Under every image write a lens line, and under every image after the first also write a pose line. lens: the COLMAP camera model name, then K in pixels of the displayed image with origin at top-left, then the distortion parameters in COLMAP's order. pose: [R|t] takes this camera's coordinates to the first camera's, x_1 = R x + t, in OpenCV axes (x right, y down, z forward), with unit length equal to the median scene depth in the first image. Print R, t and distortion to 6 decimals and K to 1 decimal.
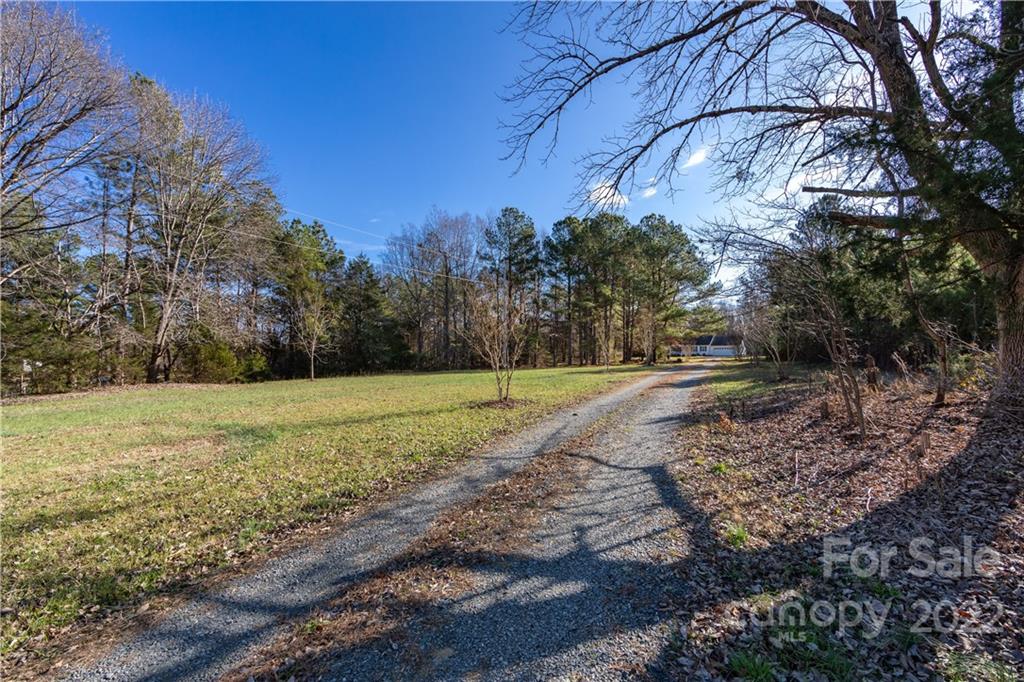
lens RADIAL K [[412.8, 0, 513.1], [0, 412.8, 340.0], [0, 0, 1]] dist [-0.003758, -0.000606]
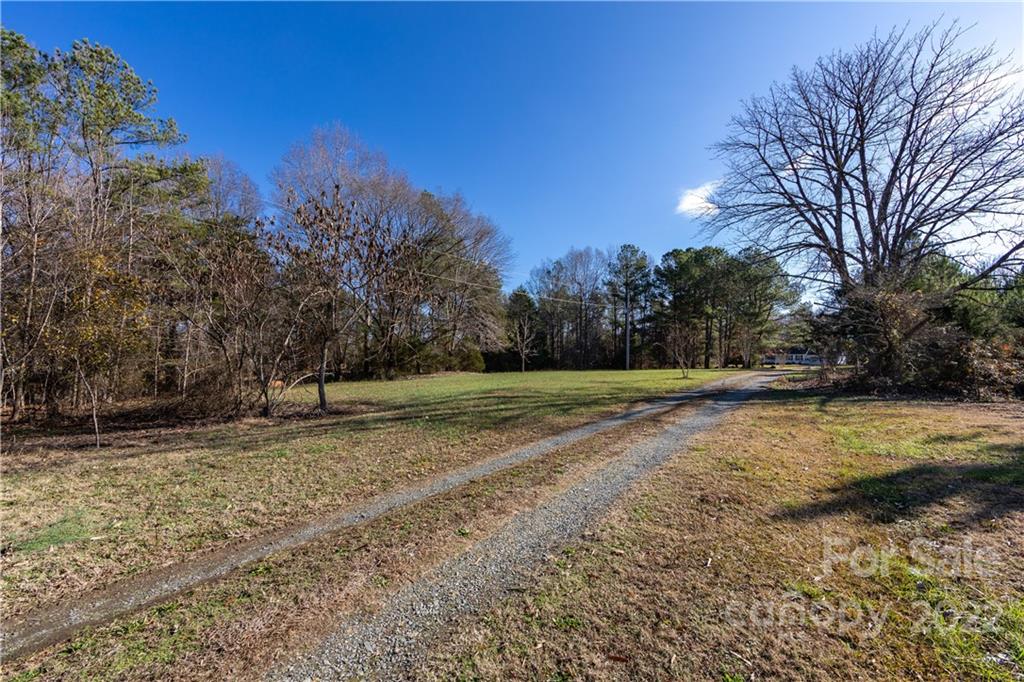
lens RADIAL K [[412.8, 0, 510.5], [0, 412.8, 343.1], [0, 0, 1]] dist [-0.003758, -0.000606]
pose [[0.982521, 0.009495, -0.185911, -0.123800], [-0.010618, 0.999931, -0.005050, -0.005310], [0.185851, 0.006936, 0.982554, -0.319349]]
